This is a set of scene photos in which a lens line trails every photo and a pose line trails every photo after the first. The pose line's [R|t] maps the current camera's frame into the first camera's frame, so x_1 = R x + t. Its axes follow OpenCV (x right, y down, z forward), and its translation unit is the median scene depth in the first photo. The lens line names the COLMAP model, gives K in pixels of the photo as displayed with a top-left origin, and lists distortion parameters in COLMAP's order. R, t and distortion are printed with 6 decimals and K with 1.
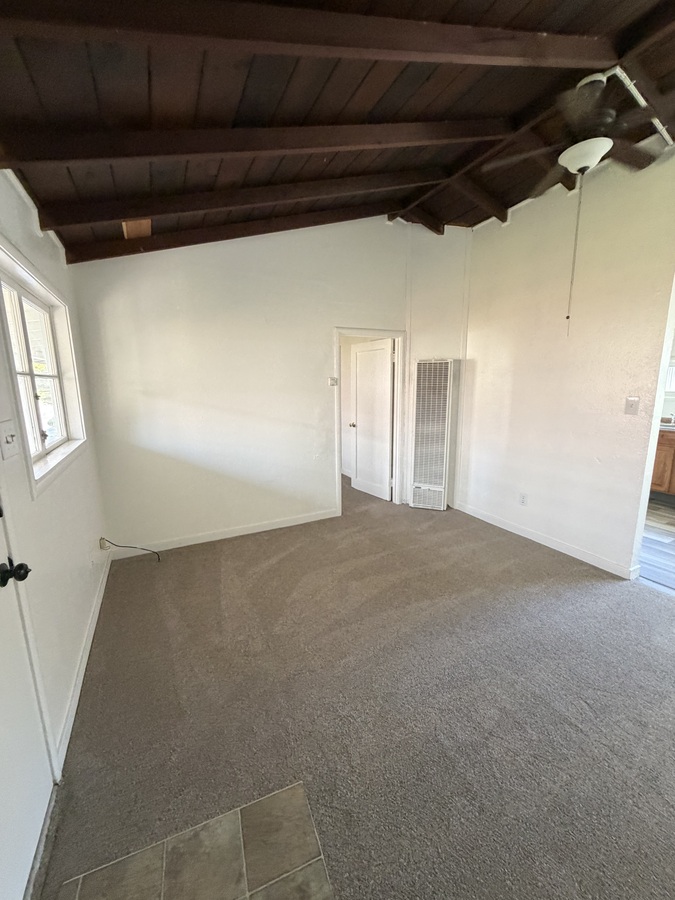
lens RADIAL K [[360.0, 0, 338.1], [0, 360.0, 448.4], [0, 0, 1]] dist [0.000762, 0.000139]
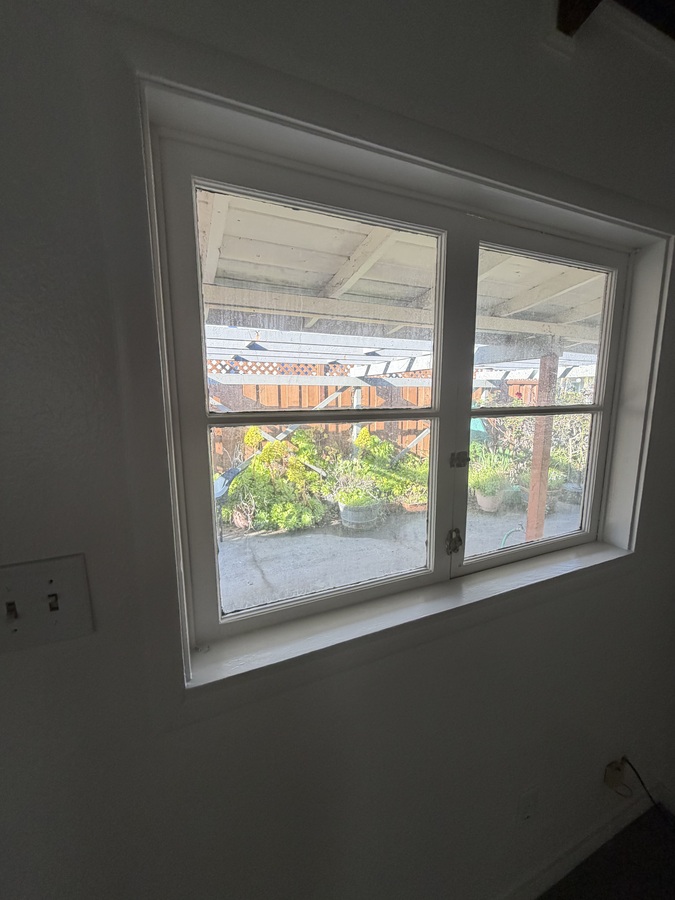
lens RADIAL K [[360.0, 0, 338.1], [0, 360.0, 448.4], [0, 0, 1]] dist [0.000762, 0.000139]
pose [[-0.059115, 0.163462, -0.984777, -0.192967], [-0.175954, 0.969351, 0.171463, -0.109819], [0.982622, 0.183412, -0.028542, 0.444963]]
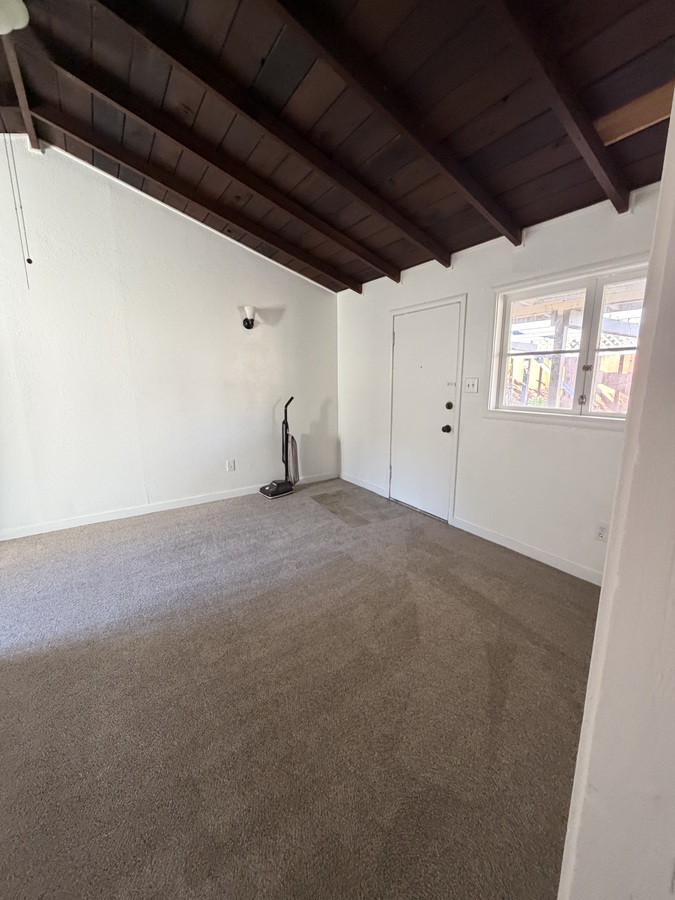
lens RADIAL K [[360.0, 0, 338.1], [0, 360.0, 448.4], [0, 0, 1]] dist [0.000762, 0.000139]
pose [[-0.992606, 0.039796, -0.114668, 0.091875], [-0.005344, 0.929479, 0.368837, -0.177022], [0.121260, 0.366723, -0.922394, 1.115207]]
